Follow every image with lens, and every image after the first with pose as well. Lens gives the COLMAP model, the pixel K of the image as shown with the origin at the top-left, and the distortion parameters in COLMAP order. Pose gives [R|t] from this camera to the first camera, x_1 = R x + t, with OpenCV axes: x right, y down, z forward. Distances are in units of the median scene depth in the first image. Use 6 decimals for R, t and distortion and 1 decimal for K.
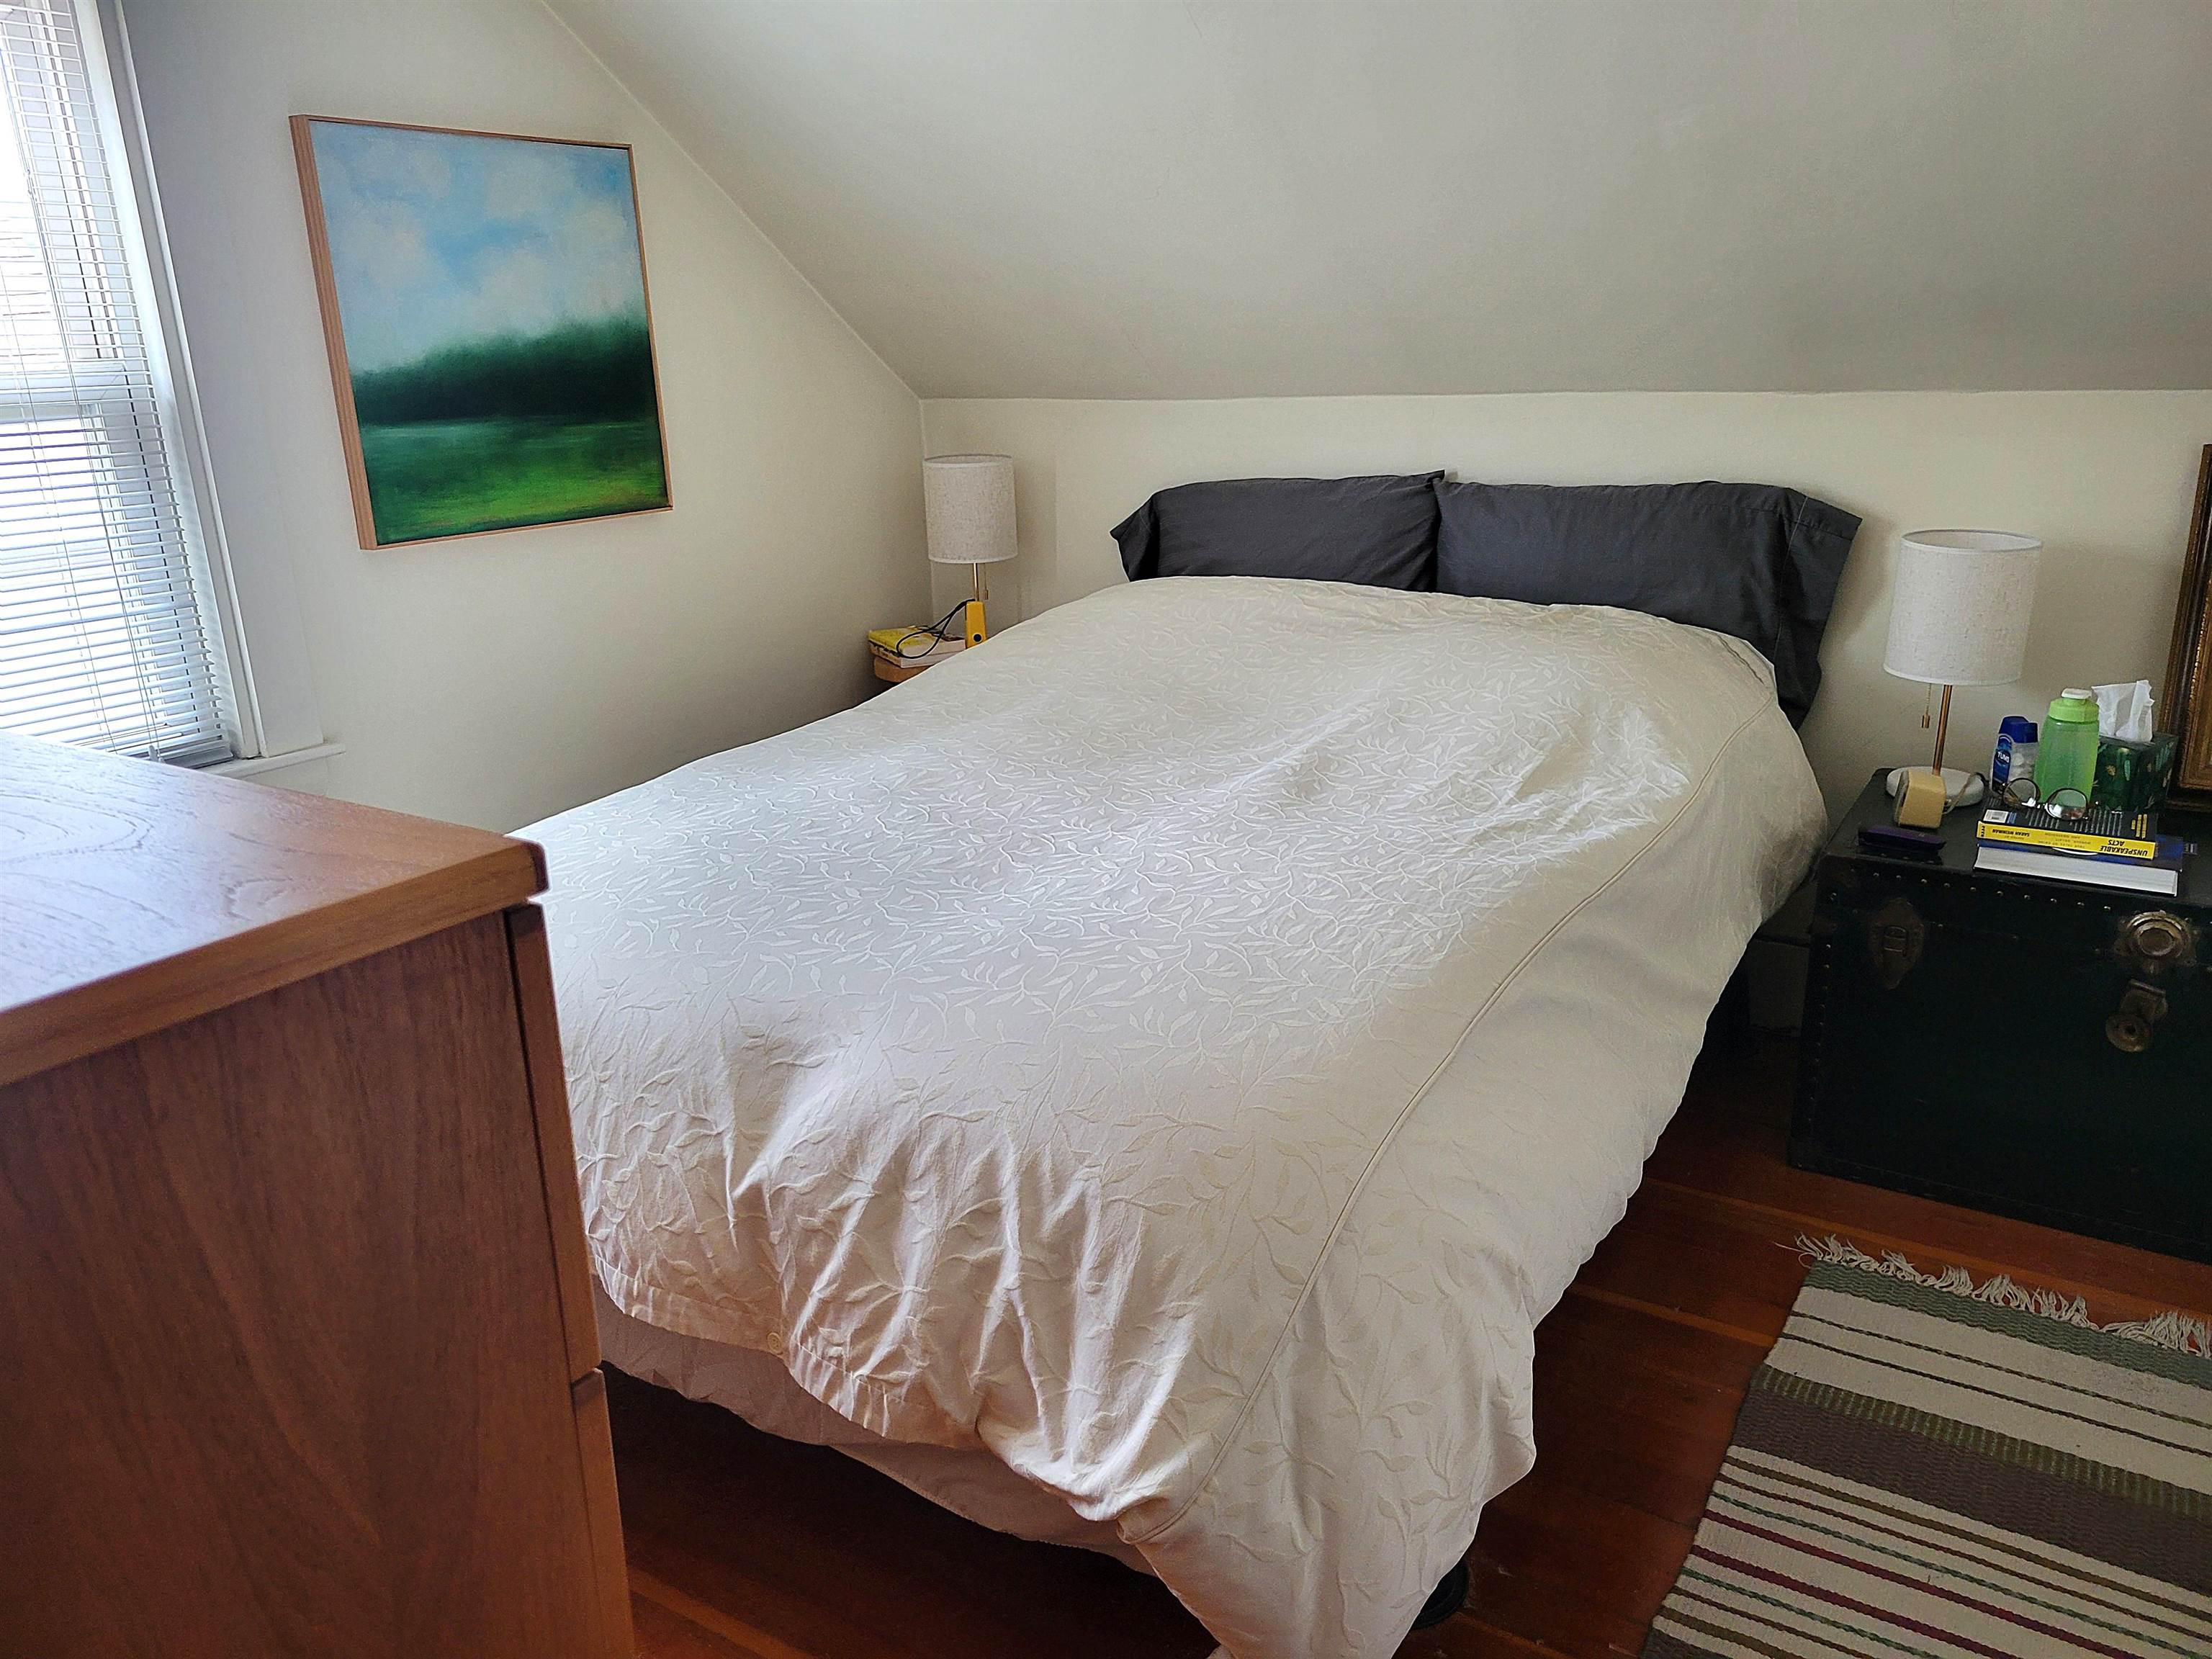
lens RADIAL K [[1713.7, 0, 1106.0], [0, 1713.7, 829.5], [0, 0, 1]] dist [0.067300, -0.043179]
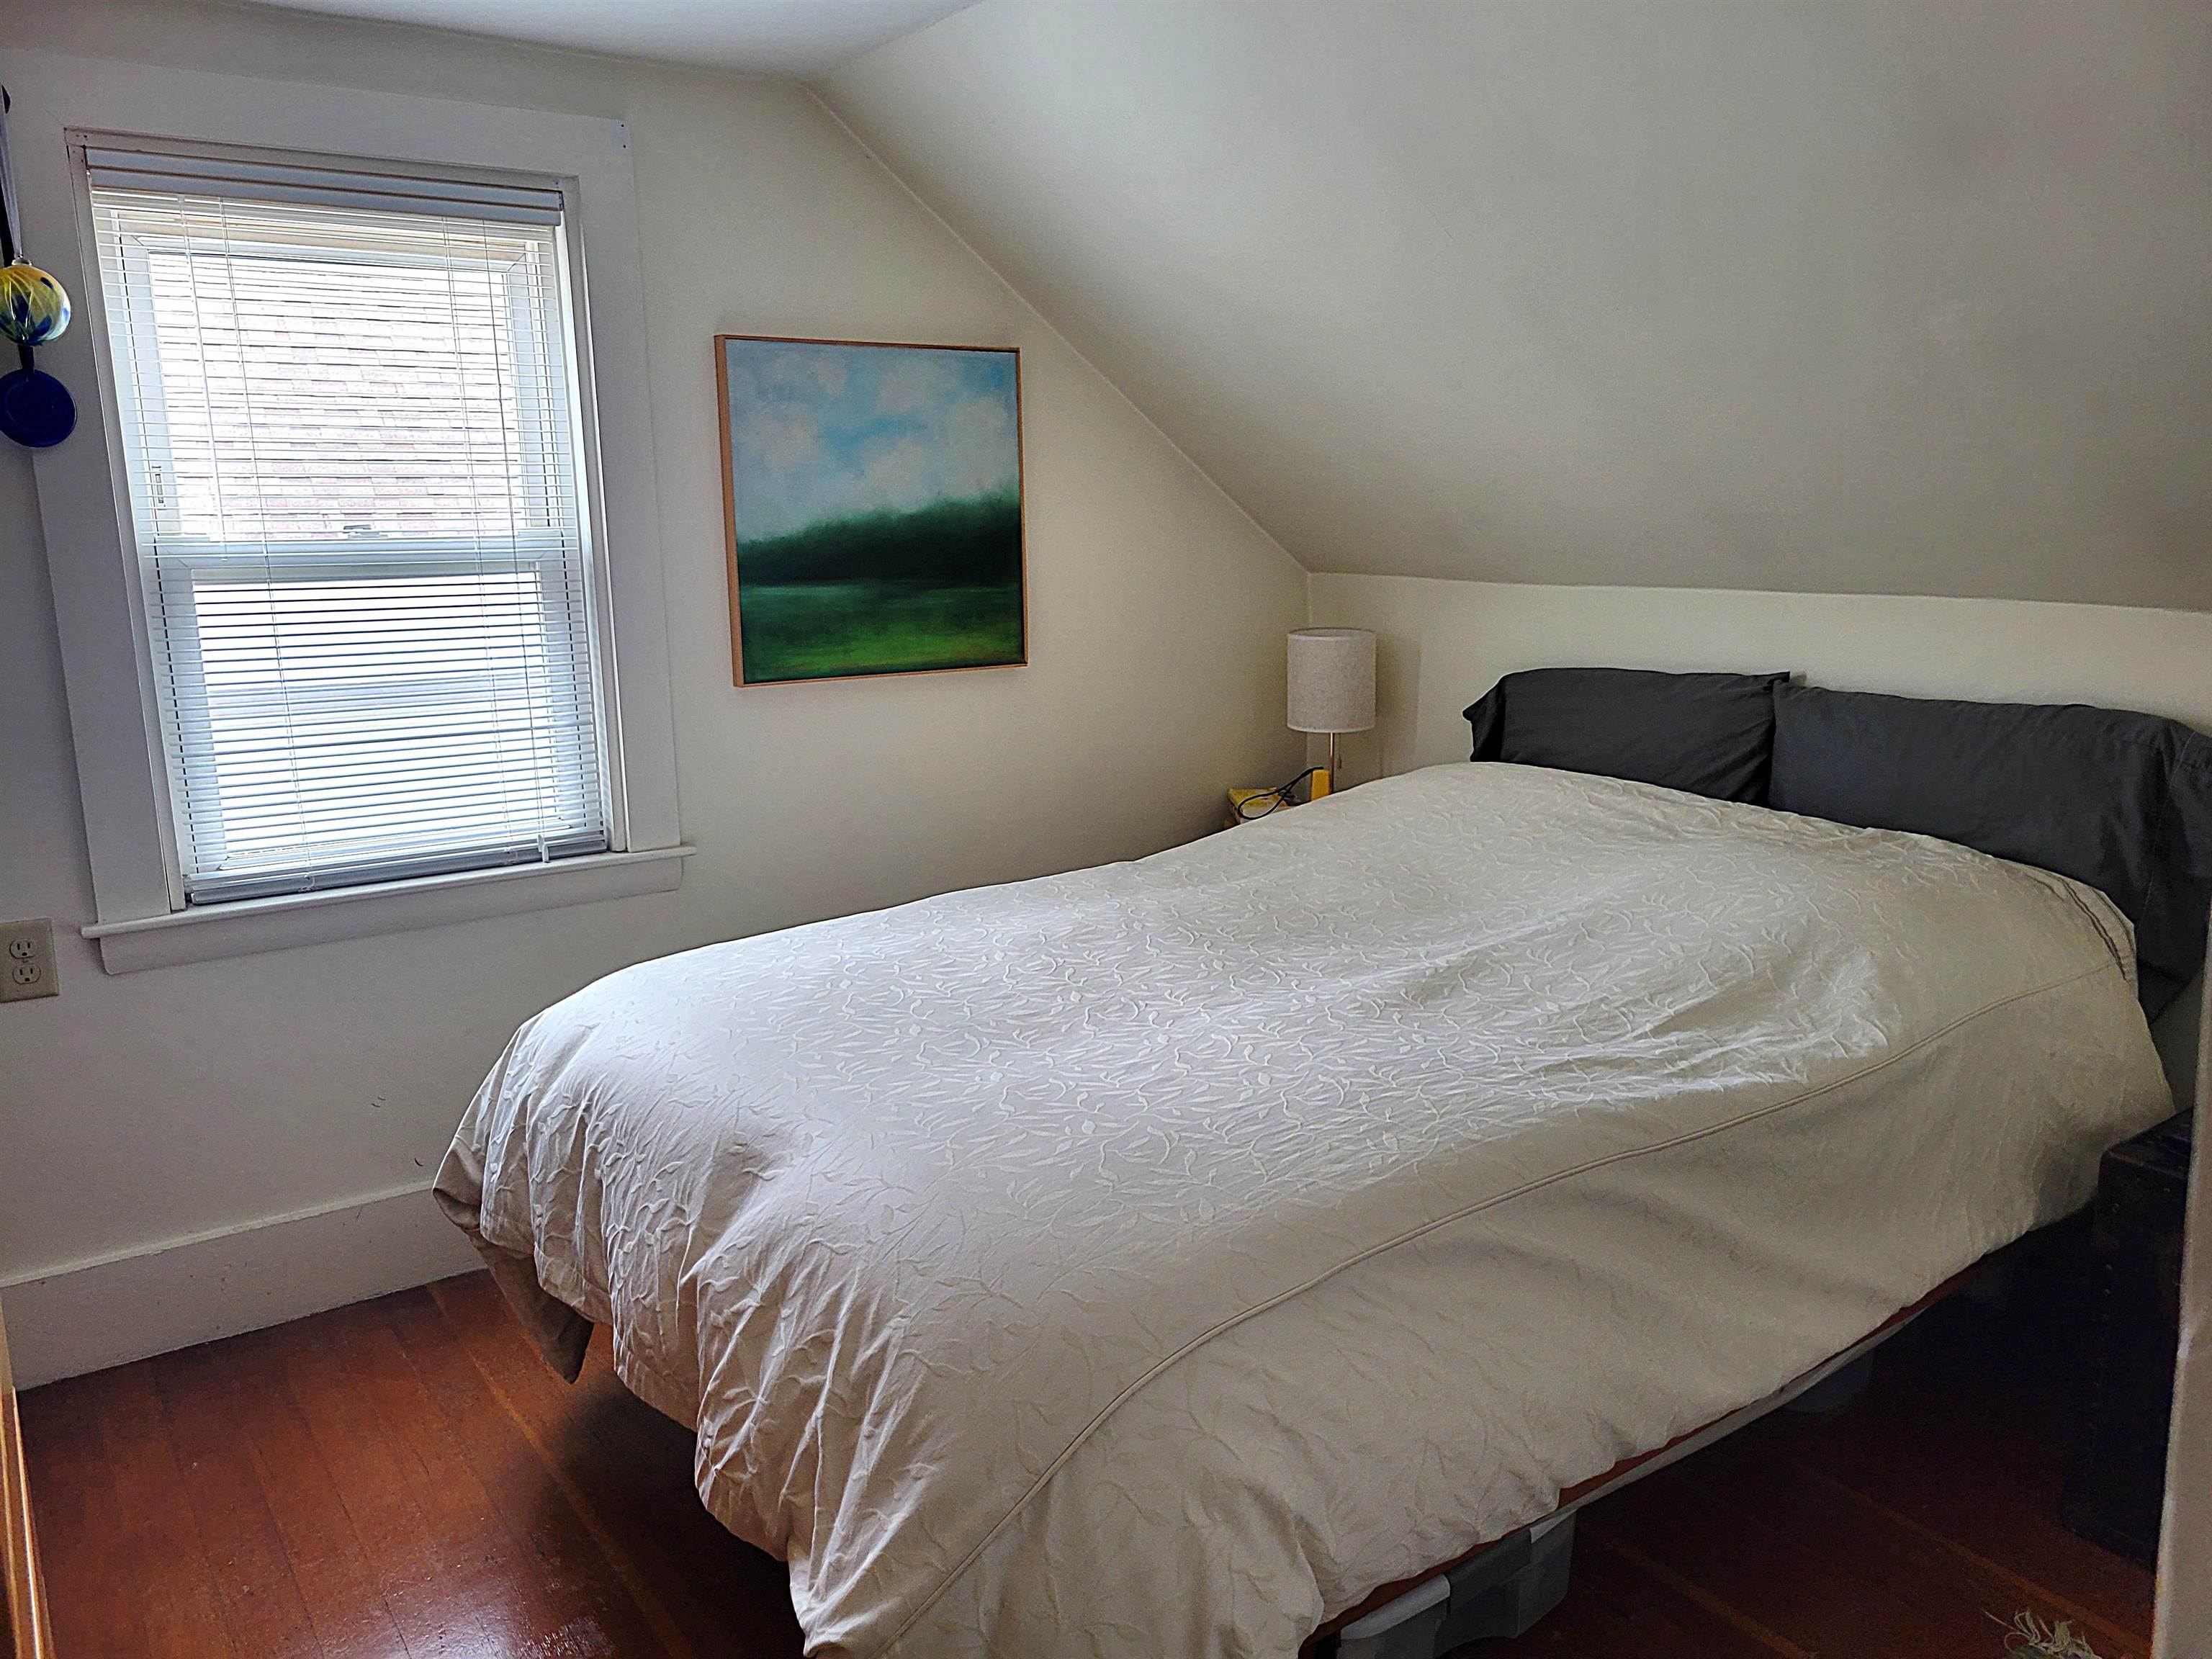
lens RADIAL K [[1713.7, 0, 1106.0], [0, 1713.7, 829.5], [0, 0, 1]] dist [0.067300, -0.043179]
pose [[0.919036, 0.096076, -0.382285, 0.290611], [-0.127488, 0.990164, -0.057641, -0.033024], [0.372987, 0.101711, 0.922245, 0.025412]]
